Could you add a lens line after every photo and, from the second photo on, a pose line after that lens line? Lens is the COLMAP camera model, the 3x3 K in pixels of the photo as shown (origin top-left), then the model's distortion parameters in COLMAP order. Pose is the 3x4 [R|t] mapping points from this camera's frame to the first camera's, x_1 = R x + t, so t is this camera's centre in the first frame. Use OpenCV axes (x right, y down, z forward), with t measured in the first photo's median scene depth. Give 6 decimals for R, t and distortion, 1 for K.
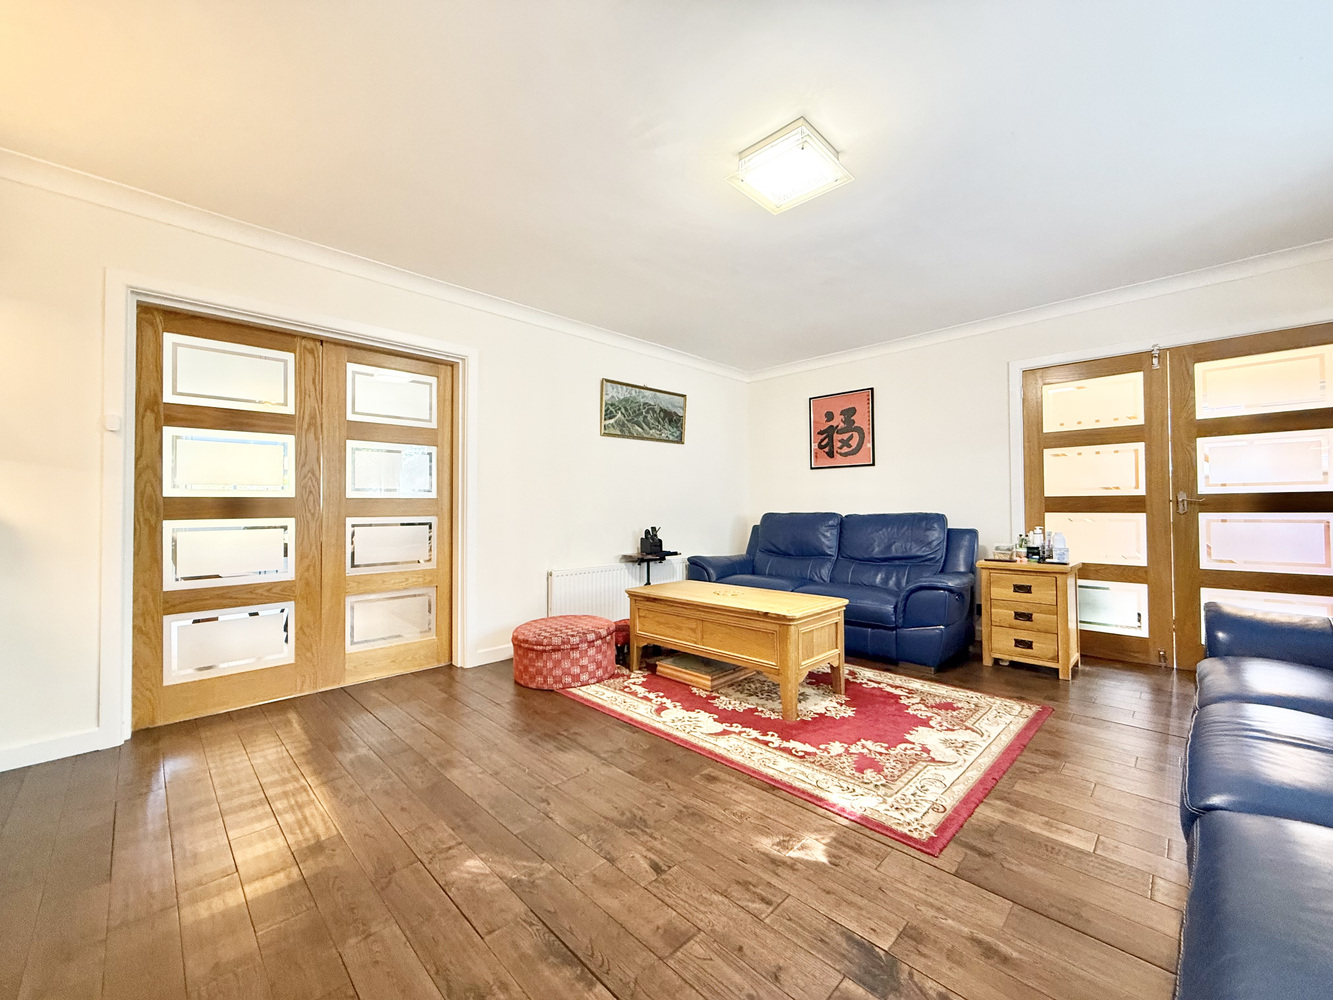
lens RADIAL K [[529.7, 0, 661.8], [0, 529.7, 498.7], [0, 0, 1]] dist [-0.000723, -0.000104]
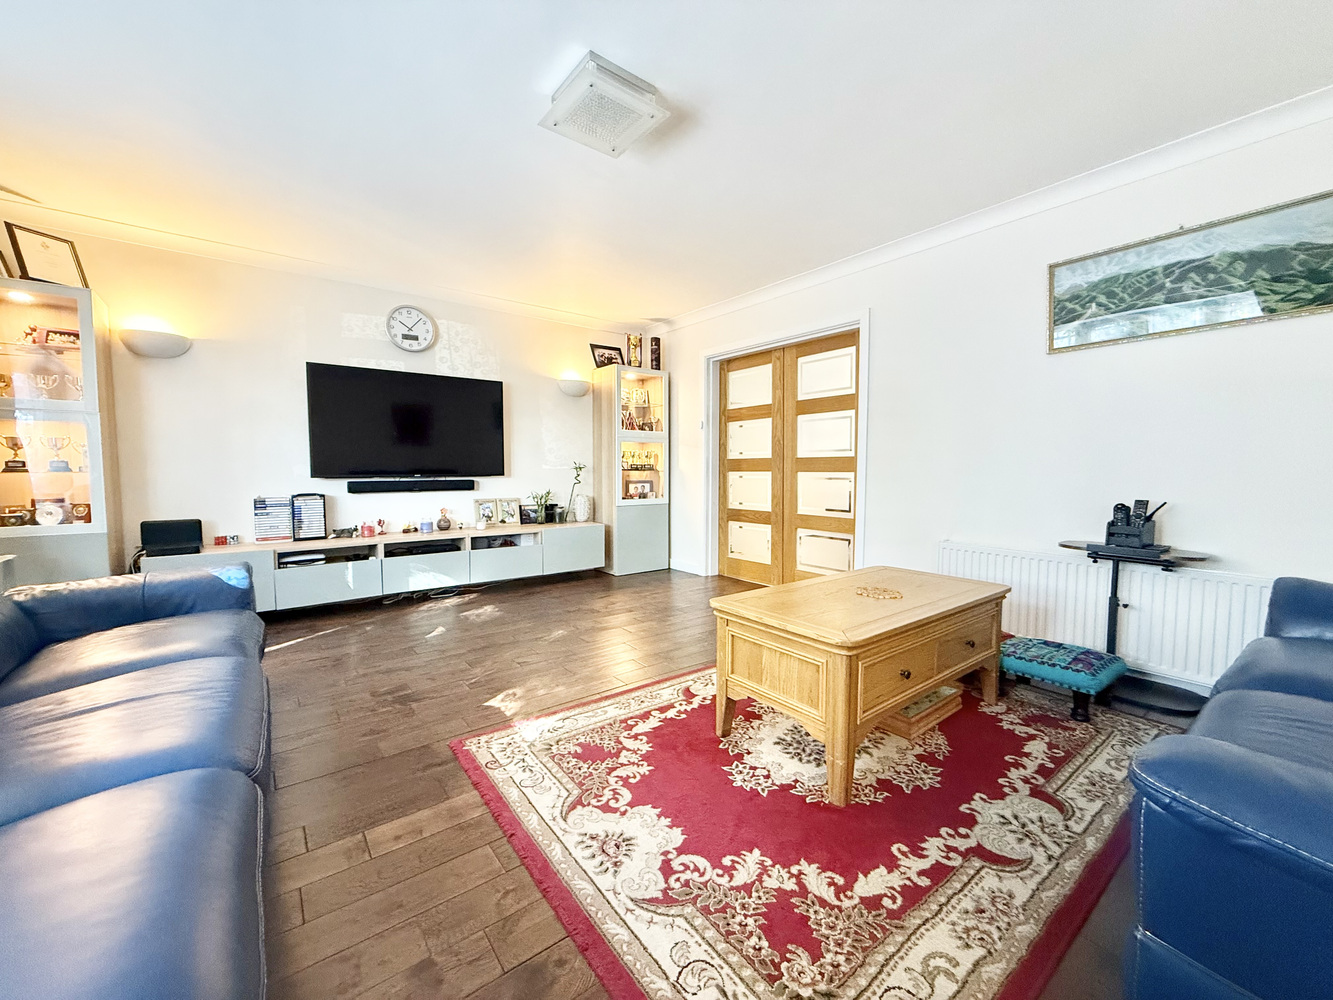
lens RADIAL K [[529.7, 0, 661.8], [0, 529.7, 498.7], [0, 0, 1]] dist [-0.000723, -0.000104]
pose [[-0.124349, 0.063652, -0.990195, 0.944267], [0.018605, 0.997914, 0.061812, 0.015292], [0.992064, -0.010736, -0.125273, 0.945376]]
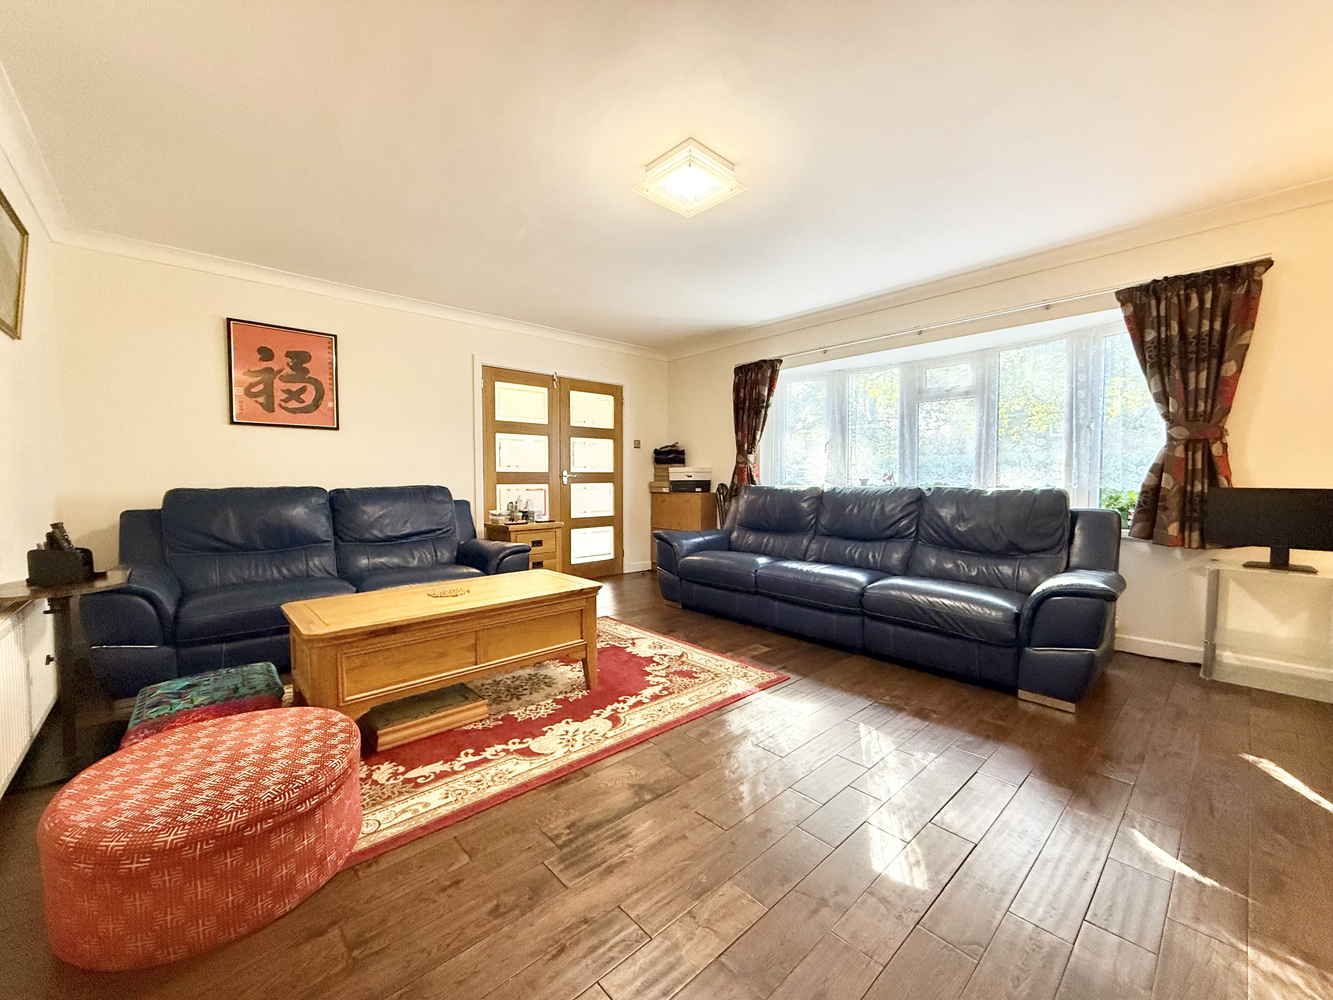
lens RADIAL K [[529.7, 0, 661.8], [0, 529.7, 498.7], [0, 0, 1]] dist [-0.000723, -0.000104]
pose [[0.047193, -0.034890, 0.998276, -0.709981], [-0.018216, 0.999194, 0.035783, 0.011762], [-0.998720, -0.019873, 0.046519, 0.770327]]
